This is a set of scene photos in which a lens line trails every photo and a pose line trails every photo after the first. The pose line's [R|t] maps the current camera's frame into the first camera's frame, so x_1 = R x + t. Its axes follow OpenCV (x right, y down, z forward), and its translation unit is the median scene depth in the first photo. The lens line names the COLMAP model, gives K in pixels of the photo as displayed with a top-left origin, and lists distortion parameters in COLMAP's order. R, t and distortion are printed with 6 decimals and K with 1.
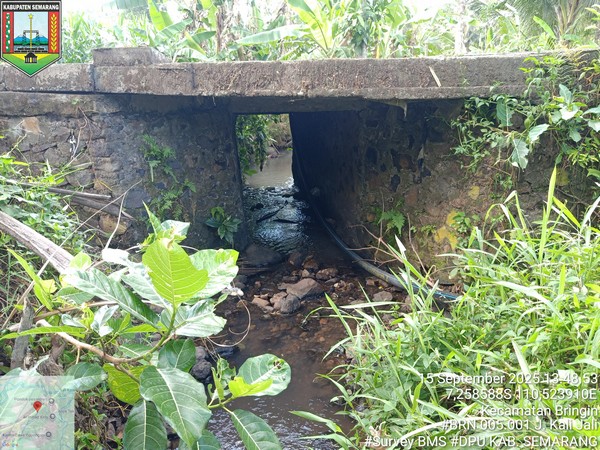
lens RADIAL K [[452.4, 0, 300.0], [0, 452.4, 225.0], [0, 0, 1]] dist [0.094169, -0.126983]
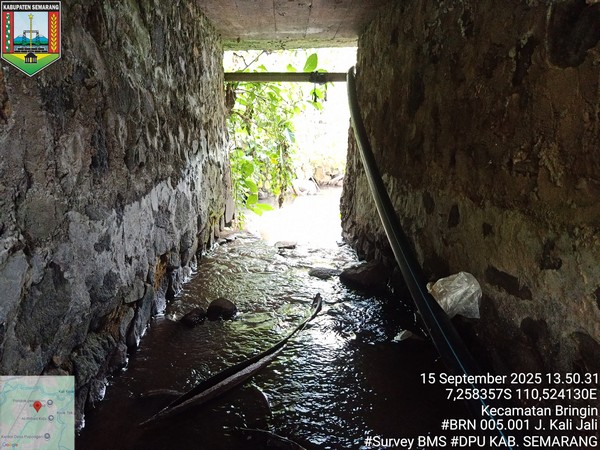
lens RADIAL K [[452.4, 0, 300.0], [0, 452.4, 225.0], [0, 0, 1]] dist [0.094169, -0.126983]
pose [[0.991307, 0.095836, -0.090148, -0.032566], [-0.105098, 0.988974, -0.104327, -0.110336], [0.079156, 0.112894, 0.990449, 1.140787]]
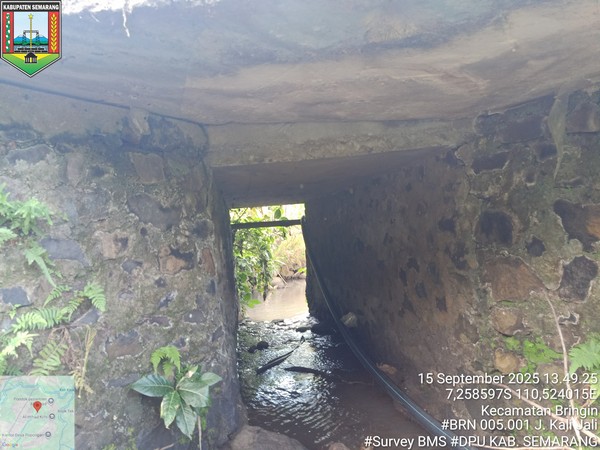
lens RADIAL K [[452.4, 0, 300.0], [0, 452.4, 225.0], [0, 0, 1]] dist [0.094169, -0.126983]
pose [[0.999596, -0.027830, -0.005713, -0.042098], [0.024821, 0.953308, -0.300977, -0.014424], [0.013823, 0.300714, 0.953614, 0.505571]]
